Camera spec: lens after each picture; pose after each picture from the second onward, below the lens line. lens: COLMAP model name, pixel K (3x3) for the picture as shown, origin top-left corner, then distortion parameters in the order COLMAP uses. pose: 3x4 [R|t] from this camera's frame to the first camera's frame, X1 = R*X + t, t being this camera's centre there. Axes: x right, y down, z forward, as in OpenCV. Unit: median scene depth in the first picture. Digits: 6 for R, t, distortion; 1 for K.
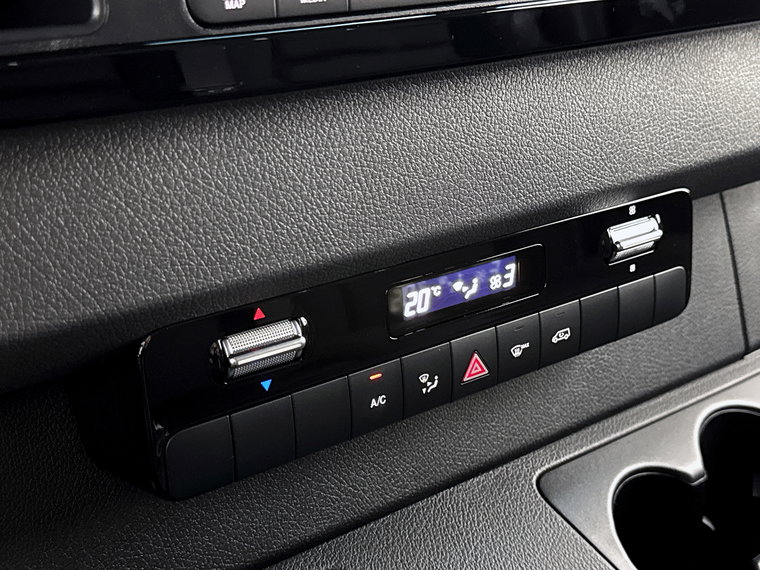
lens RADIAL K [[1088.7, 0, 380.6], [0, 1088.7, 289.4], [0, 0, 1]] dist [0.129280, 0.000000]
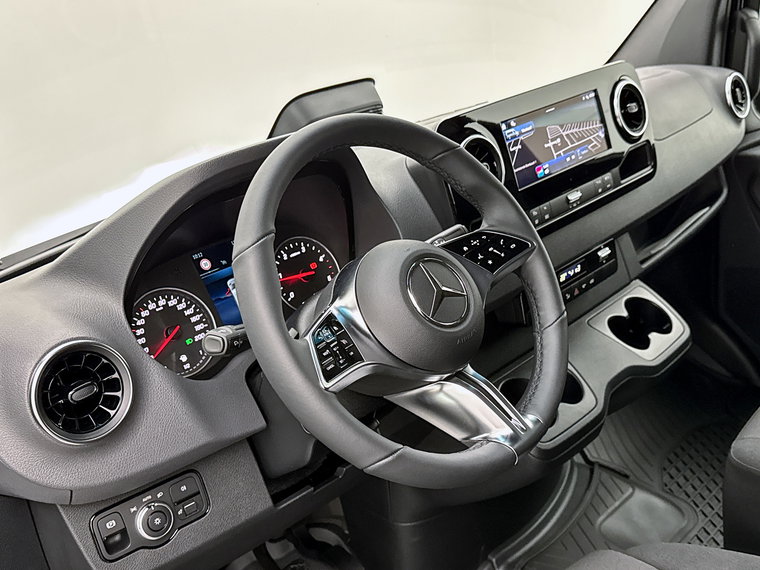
lens RADIAL K [[807.3, 0, 383.7], [0, 807.3, 286.6], [0, 0, 1]] dist [0.028038, 0.000000]
pose [[0.981267, -0.169303, 0.091935, -0.946396], [0.172083, 0.984810, -0.023154, -0.000046], [-0.086619, 0.038541, 0.995496, -2.056962]]
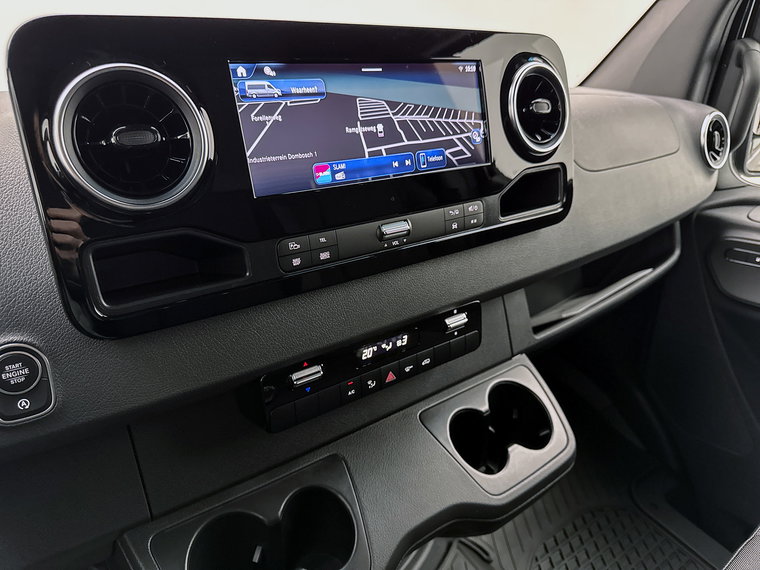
lens RADIAL K [[546.8, 0, 376.1], [0, 546.8, 286.7], [0, 0, 1]] dist [0.043782, -0.034073]
pose [[0.999917, 0.008850, -0.009352, 0.066945], [-0.008733, 0.999885, 0.012407, -0.167697], [0.009460, -0.012324, 0.999879, -0.312013]]
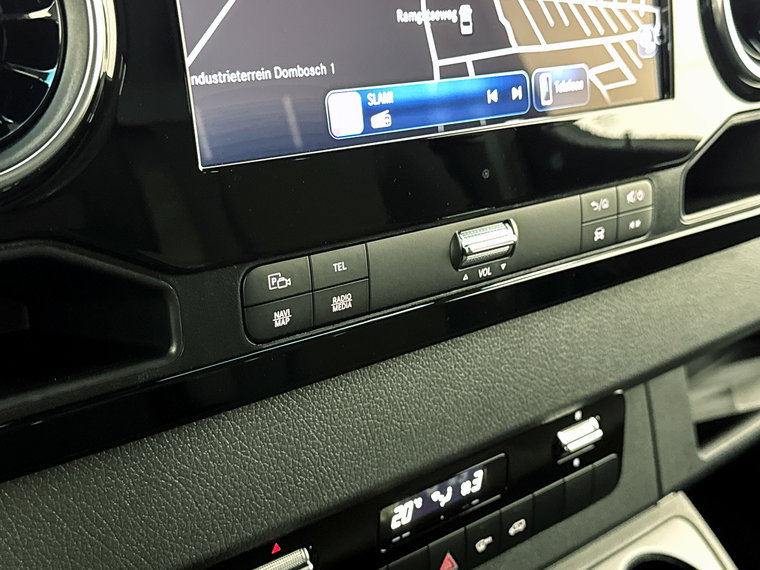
lens RADIAL K [[1045.8, 0, 382.1], [0, 1045.8, 284.7], [0, 0, 1]] dist [0.099595, 0.000000]
pose [[0.995442, 0.033355, 0.089341, -0.097477], [-0.032305, 0.999391, -0.013177, -0.221363], [-0.089726, 0.010231, 0.995914, -0.116715]]
